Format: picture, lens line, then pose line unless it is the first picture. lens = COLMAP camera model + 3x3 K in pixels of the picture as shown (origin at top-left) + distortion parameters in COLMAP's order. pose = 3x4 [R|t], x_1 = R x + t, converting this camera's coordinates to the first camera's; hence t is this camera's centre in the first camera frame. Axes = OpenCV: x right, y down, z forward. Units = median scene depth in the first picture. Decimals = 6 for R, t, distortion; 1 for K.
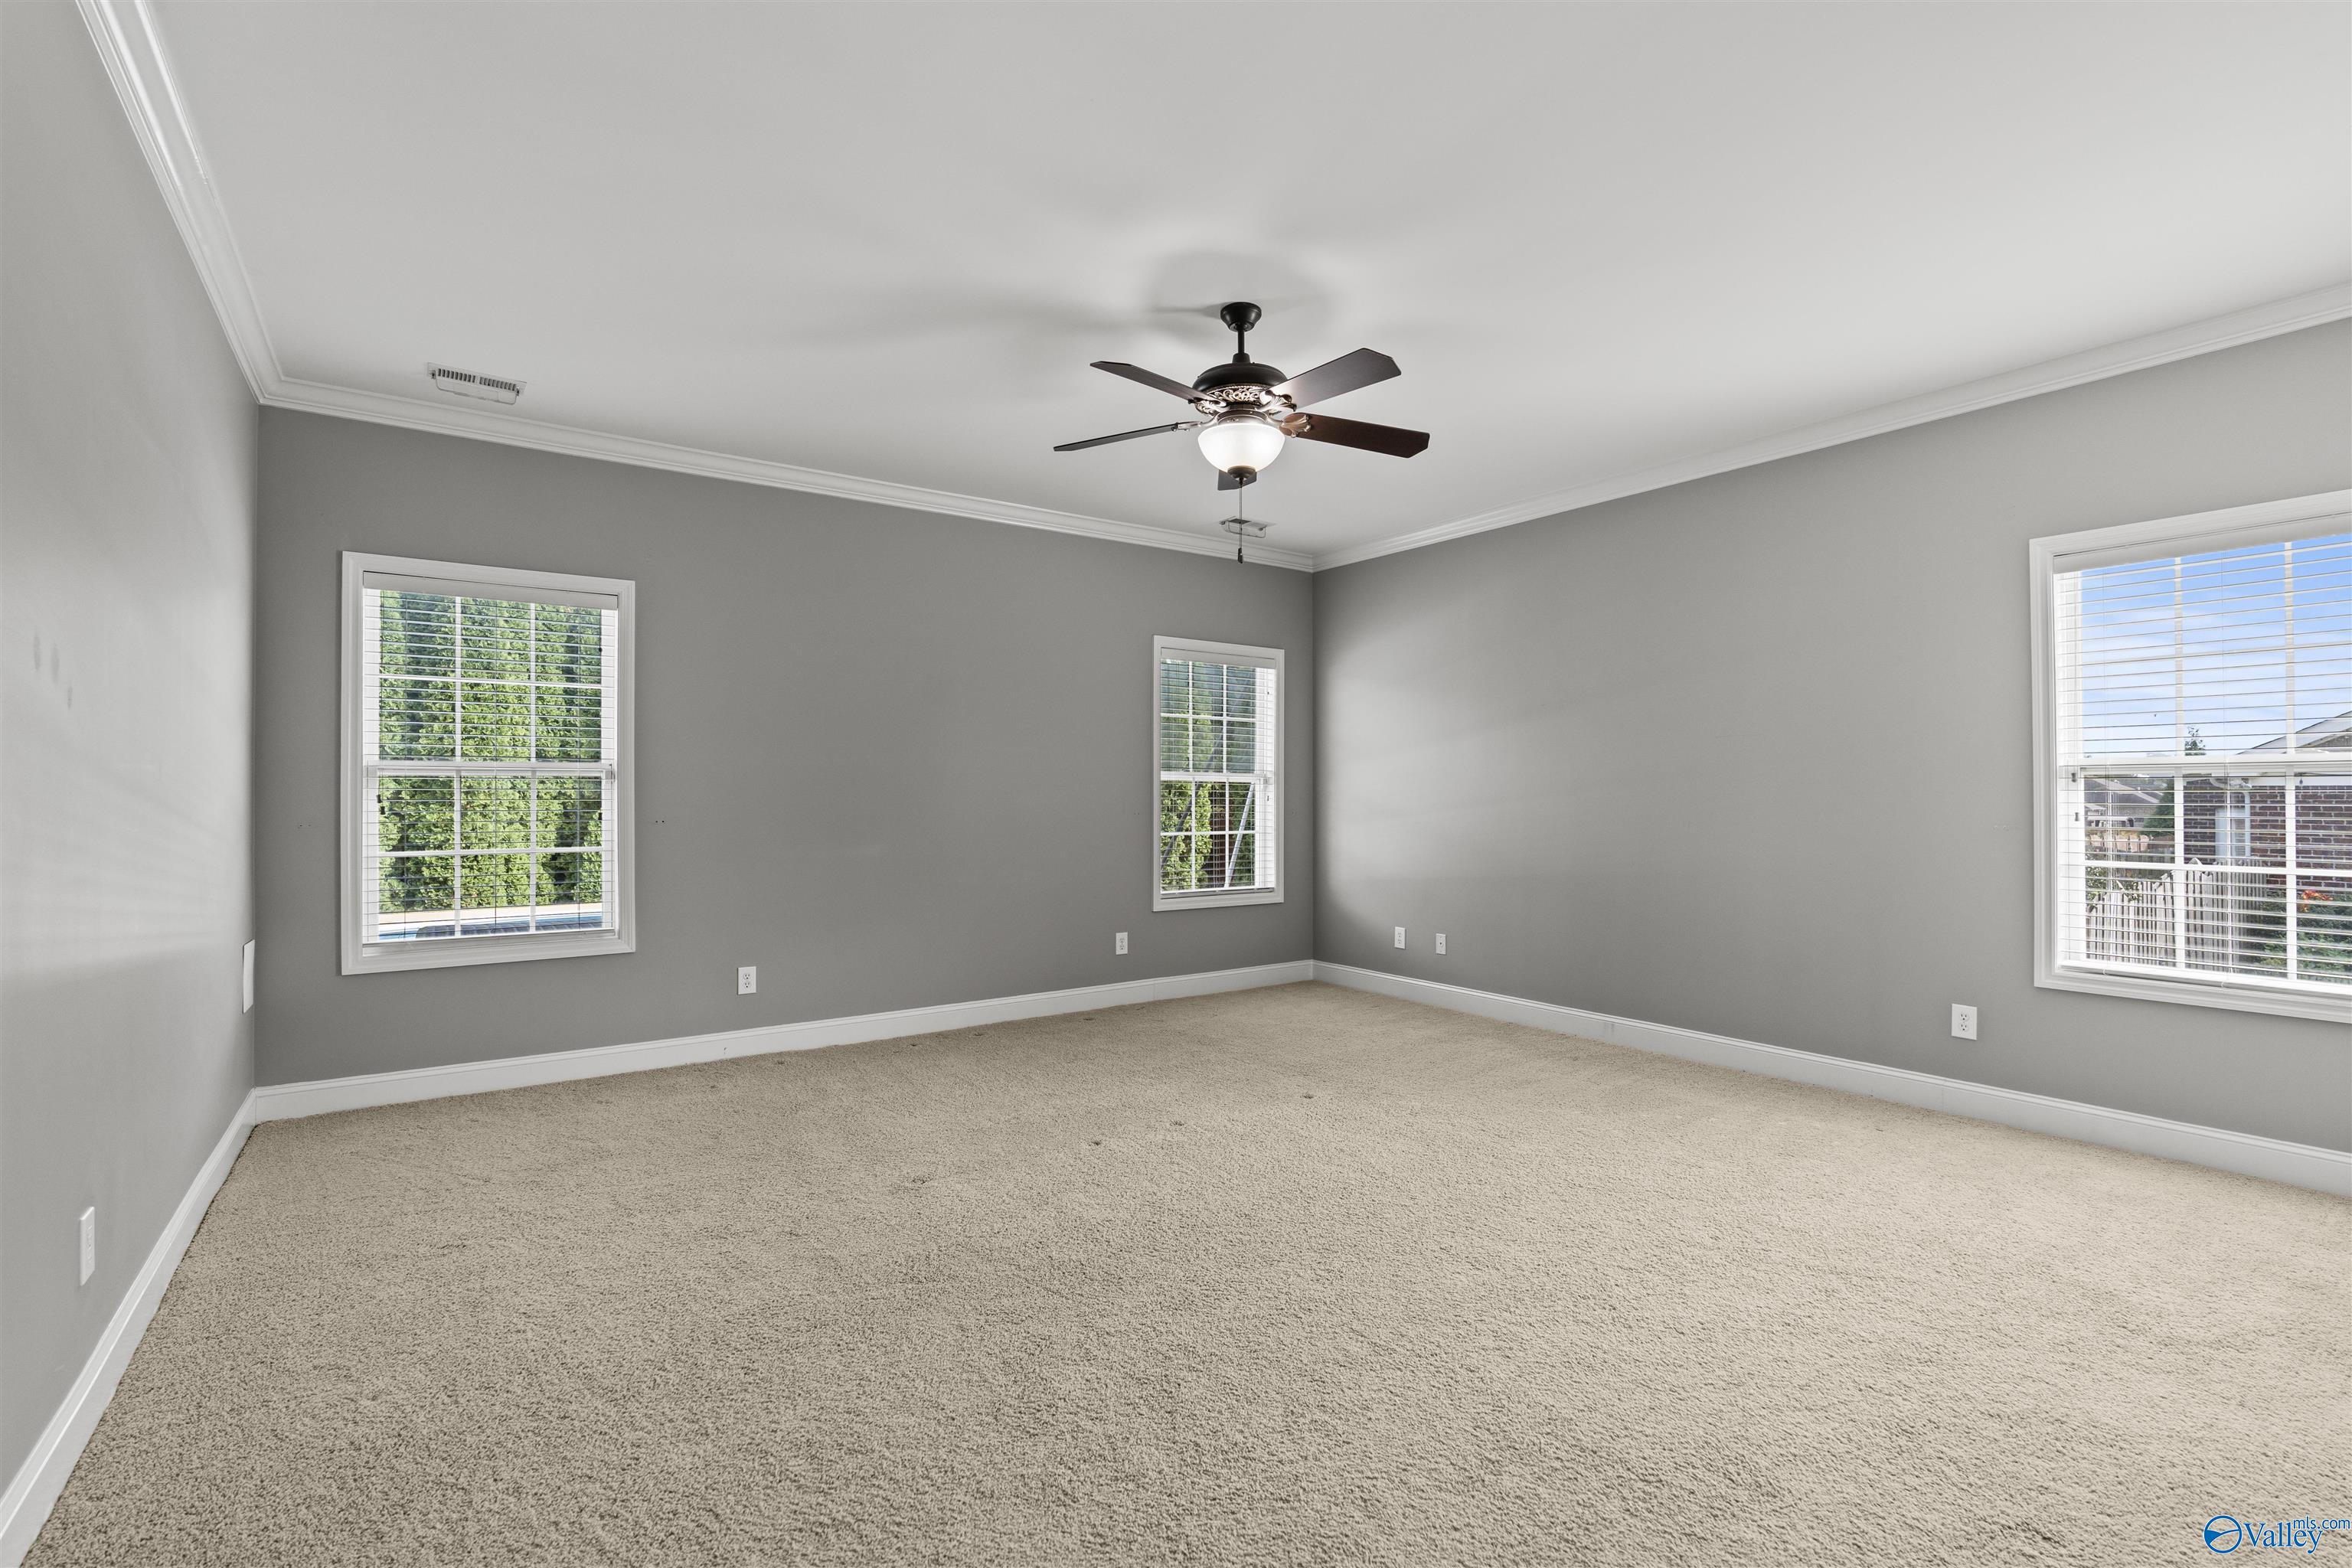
lens RADIAL K [[1069.7, 0, 1179.0], [0, 1069.7, 783.8], [0, 0, 1]] dist [-0.005503, 0.001702]
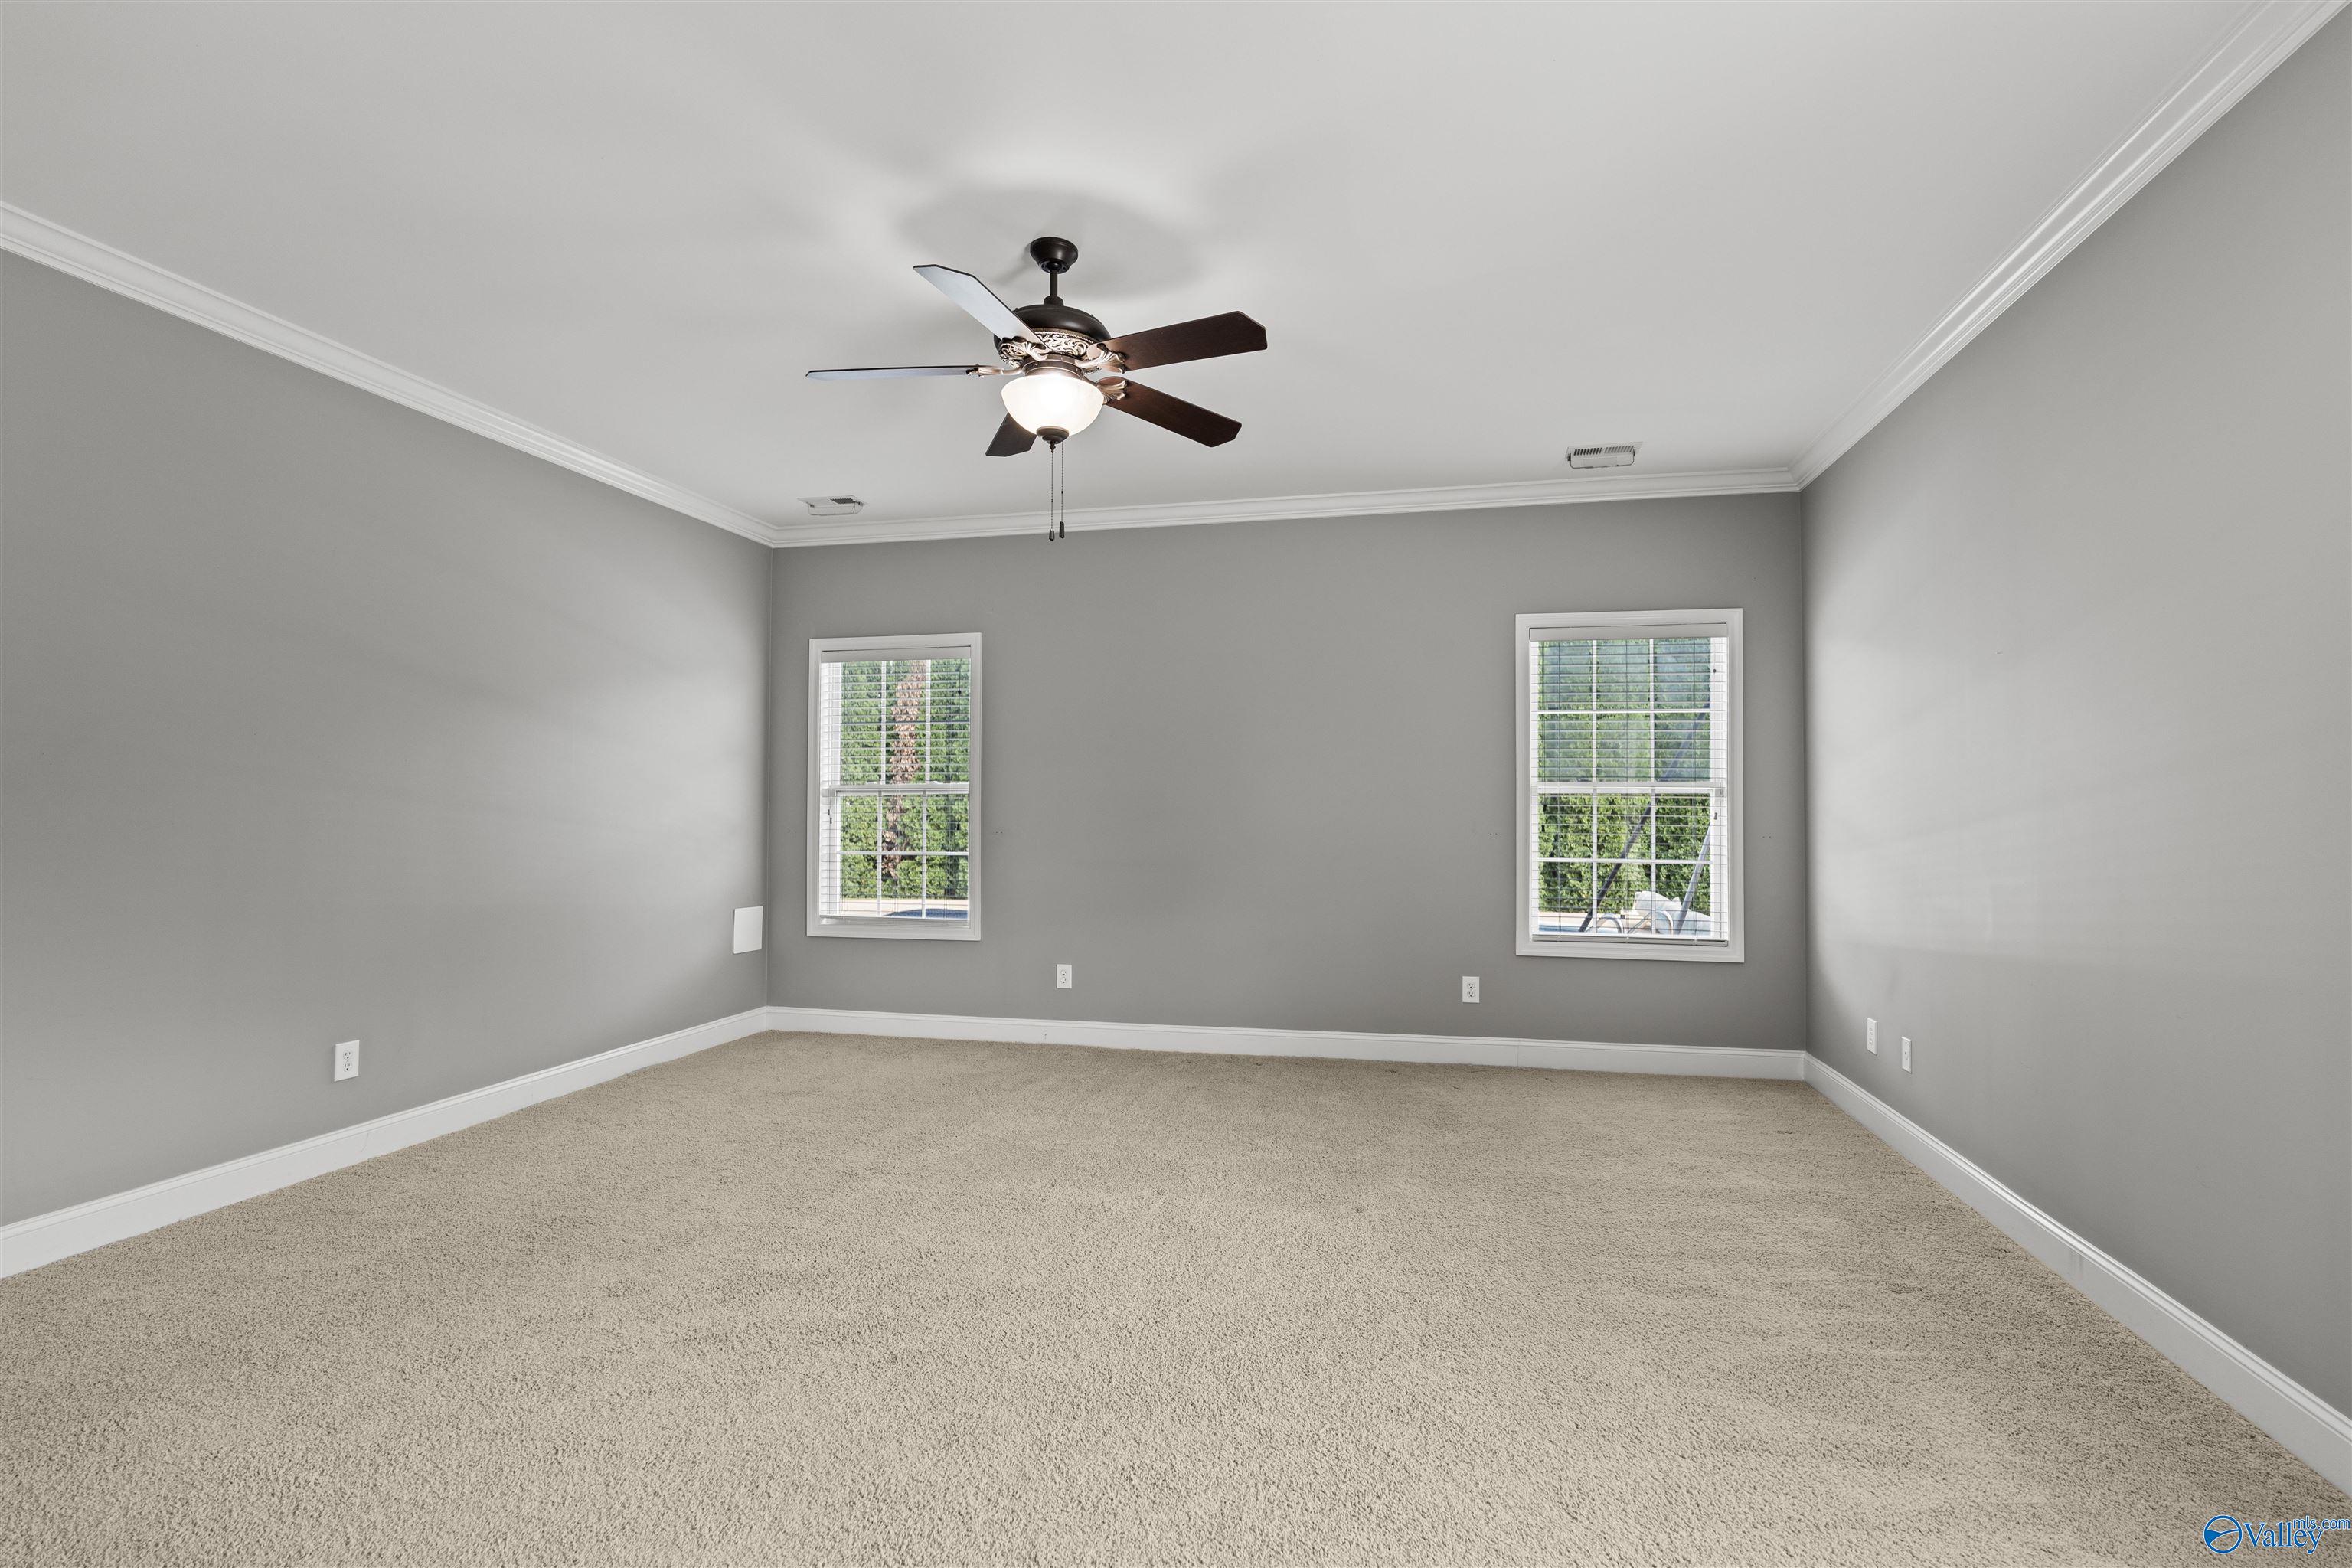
lens RADIAL K [[1069.7, 0, 1172.8], [0, 1069.7, 793.1], [0, 0, 1]] dist [-0.005503, 0.001702]
pose [[0.674948, -0.008871, -0.737812, 0.505464], [0.006522, 0.999960, -0.006056, -0.000603], [0.737837, -0.000725, 0.674979, 0.332001]]
